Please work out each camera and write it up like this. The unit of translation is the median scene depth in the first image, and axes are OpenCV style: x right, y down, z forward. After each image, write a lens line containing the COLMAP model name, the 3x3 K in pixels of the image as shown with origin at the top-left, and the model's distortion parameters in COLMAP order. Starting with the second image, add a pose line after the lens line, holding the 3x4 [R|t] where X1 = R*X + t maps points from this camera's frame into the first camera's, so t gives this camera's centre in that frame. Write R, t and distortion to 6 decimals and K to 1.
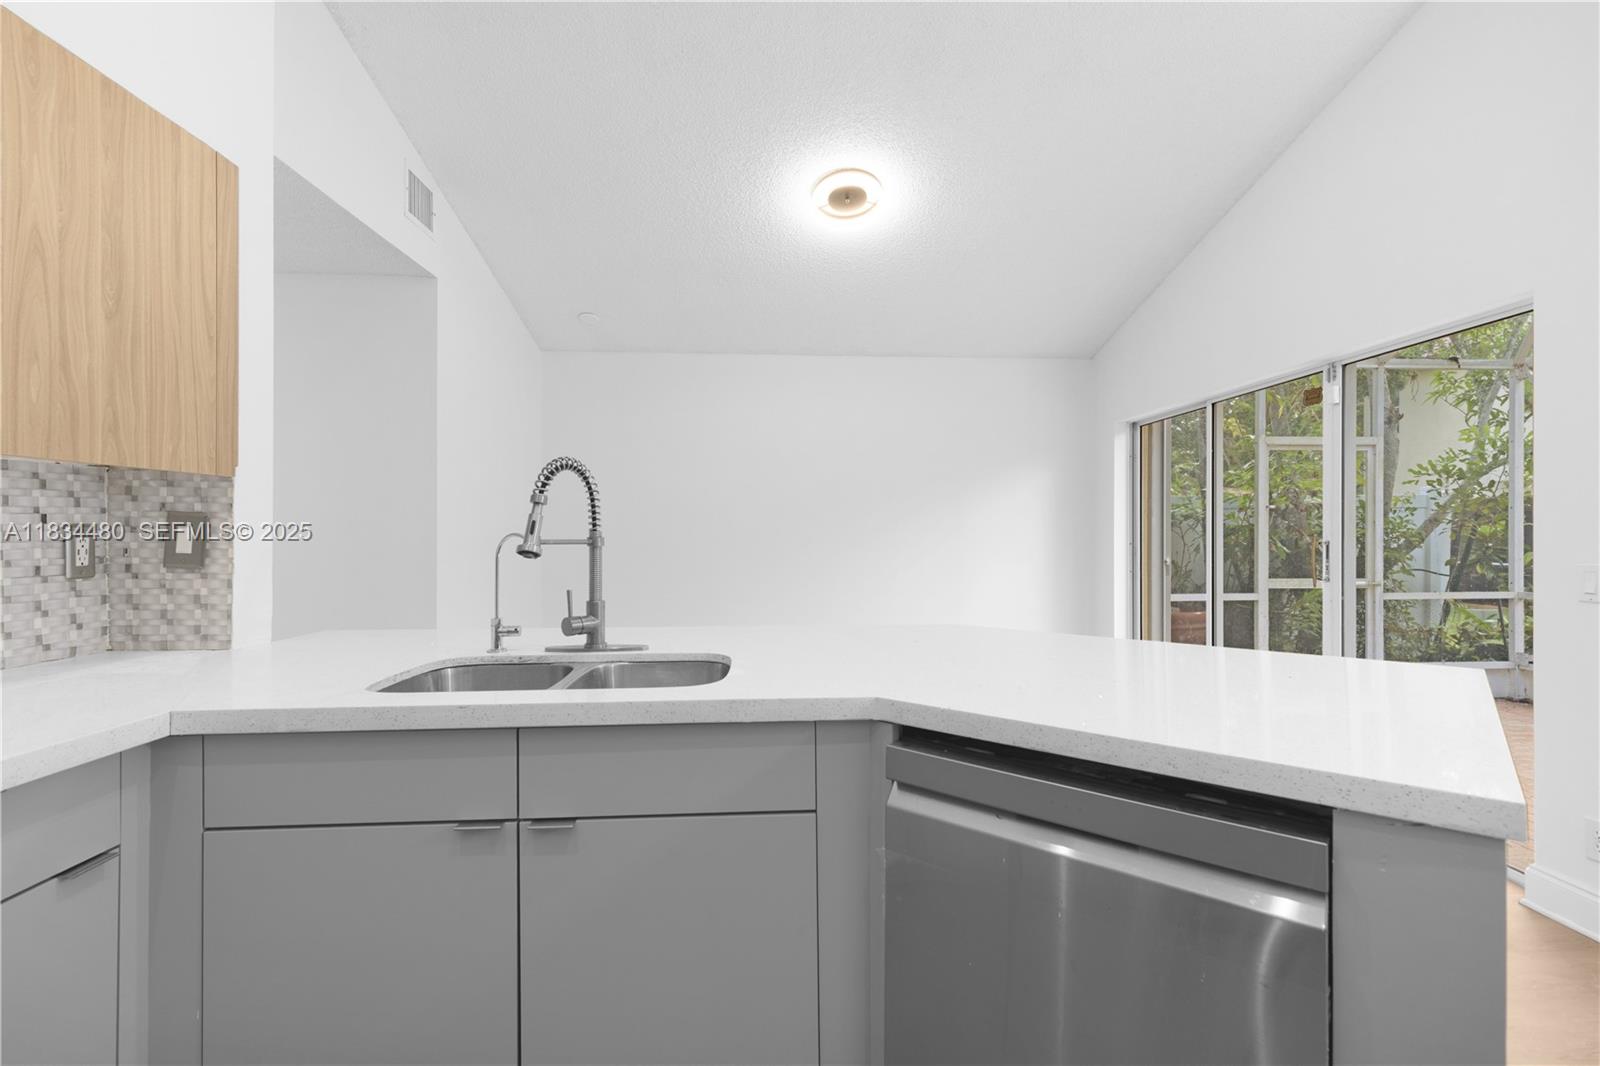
lens RADIAL K [[724.5, 0, 823.5], [0, 724.5, 532.7], [0, 0, 1]] dist [0.001057, 0.000032]
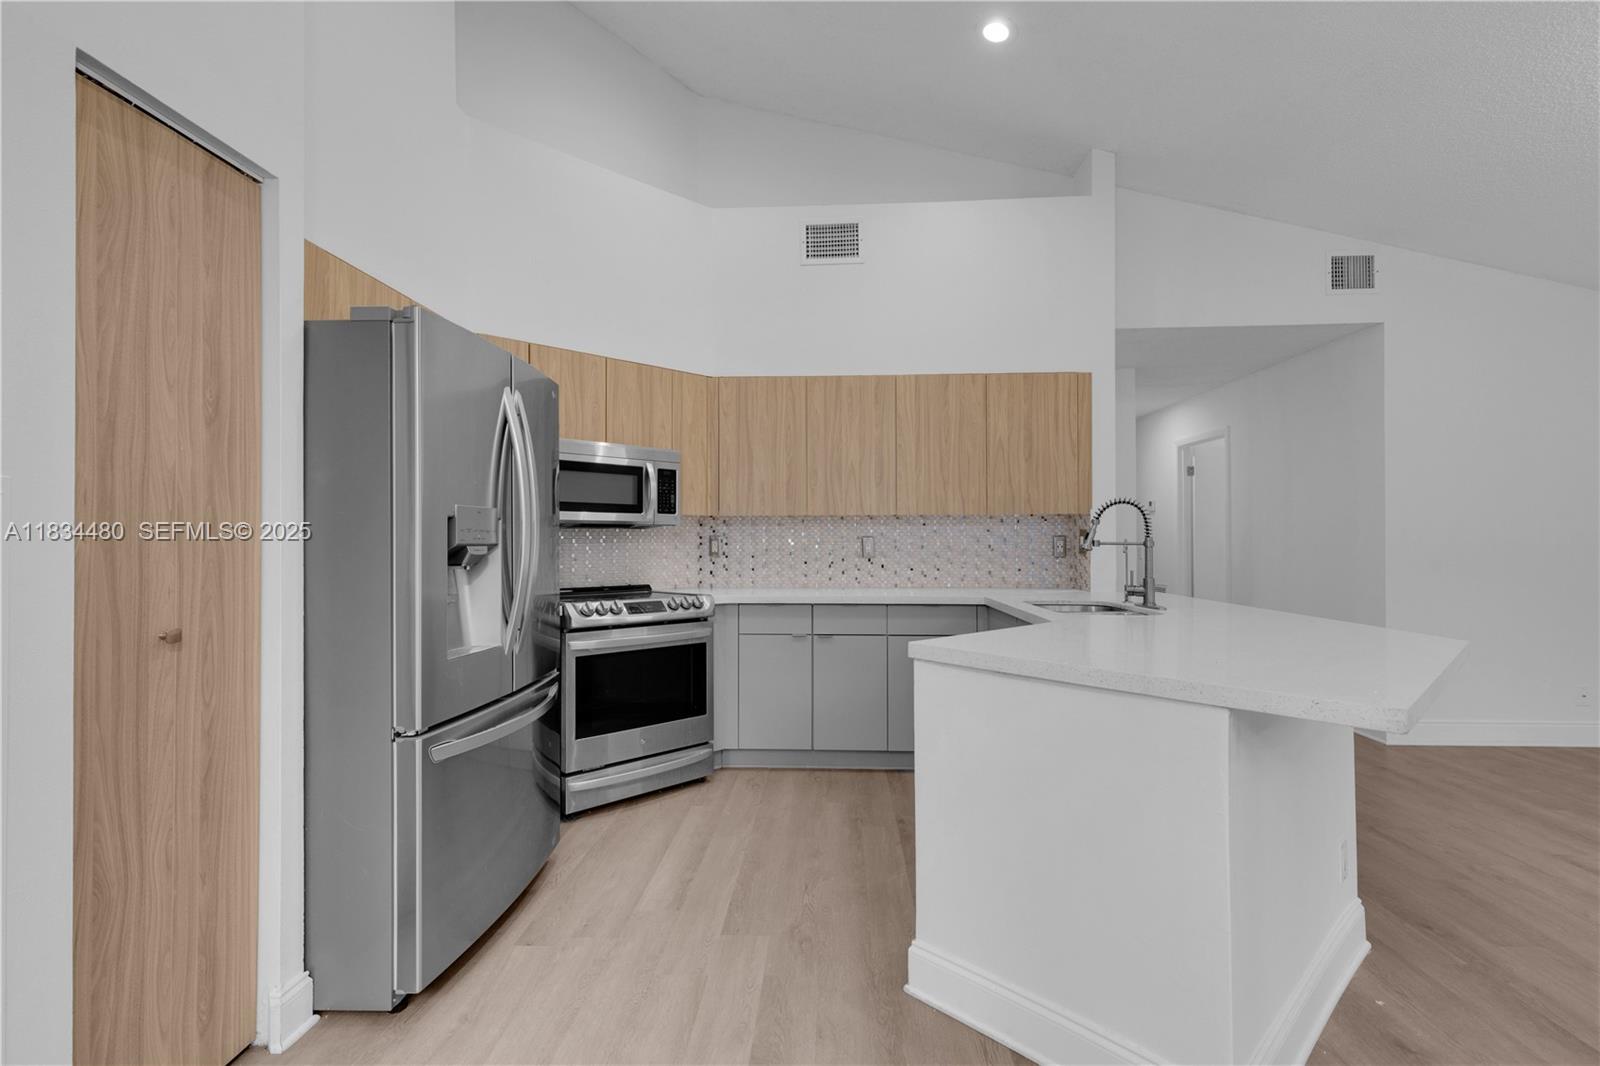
lens RADIAL K [[726.8, 0, 800.6], [0, 726.8, 536.9], [0, 0, 1]] dist [0.003661, -0.000540]
pose [[-0.132488, -0.007066, -0.991159, 0.516661], [0.000671, 0.999974, -0.007219, 0.003472], [0.991184, -0.001621, -0.132480, 0.144059]]
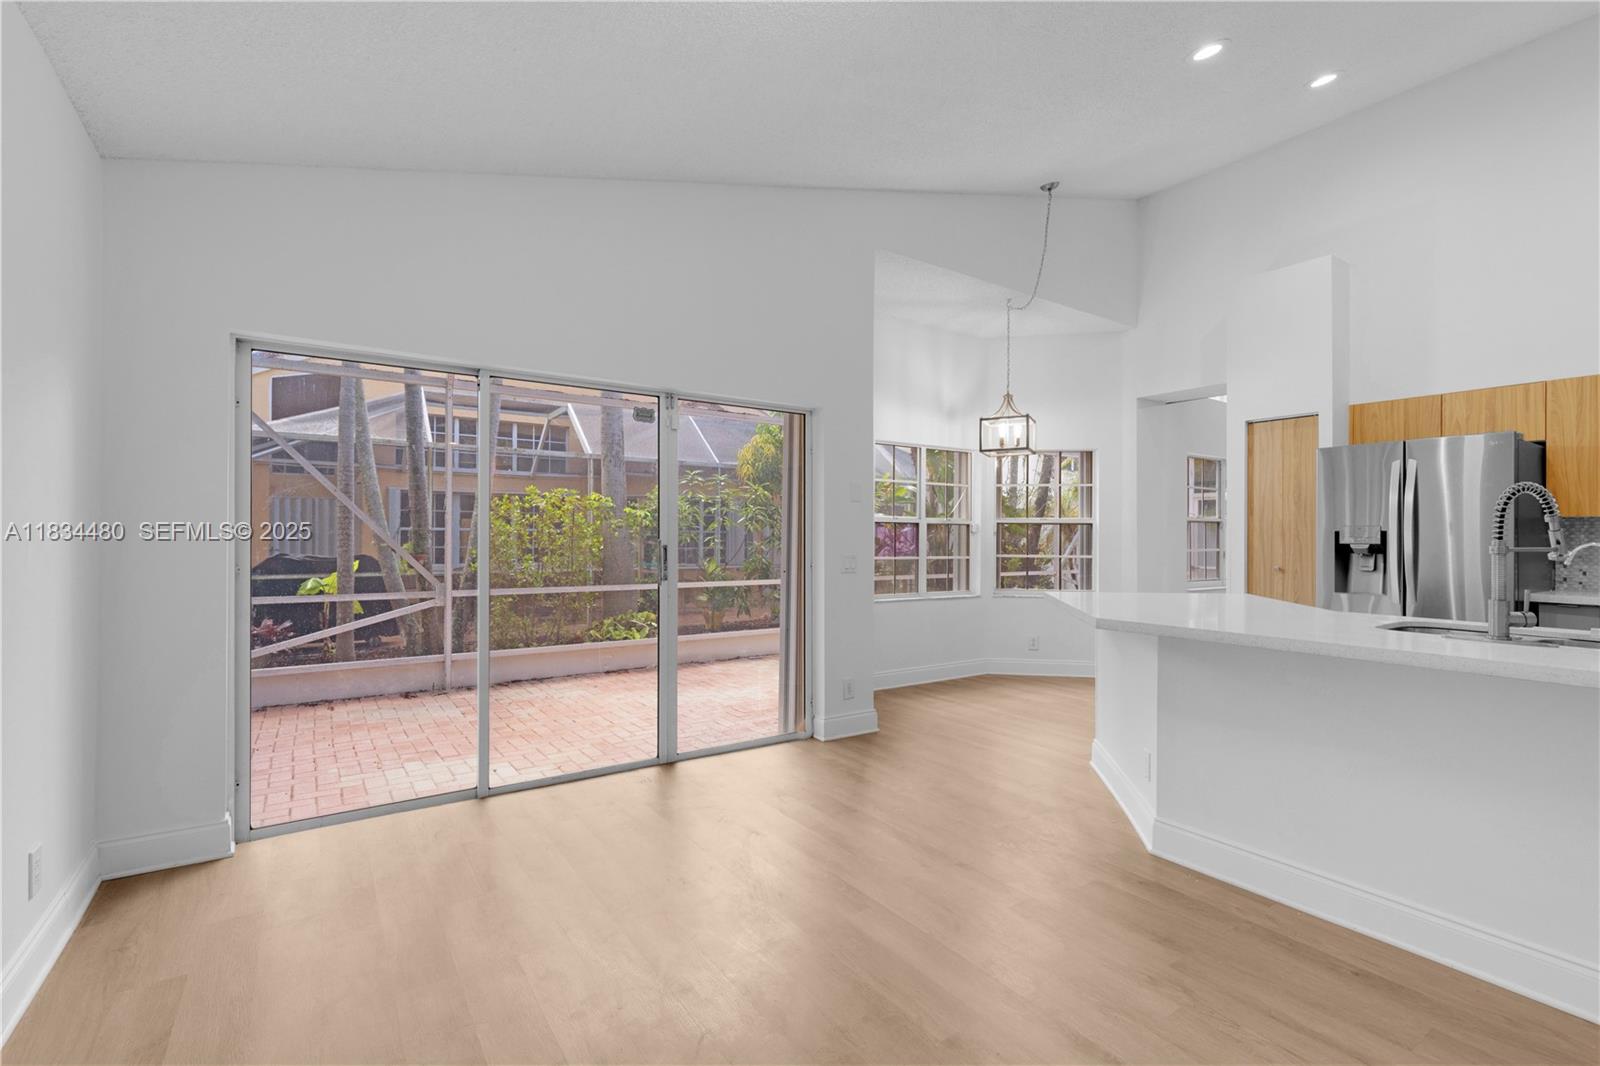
lens RADIAL K [[703.4, 0, 807.2], [0, 703.4, 536.6], [0, 0, 1]] dist [-0.002172, -0.000324]
pose [[-0.481878, -0.001736, 0.876236, -0.263933], [-0.003237, 0.999995, 0.000201, -0.001788], [-0.876232, -0.002739, -0.481881, 0.877343]]
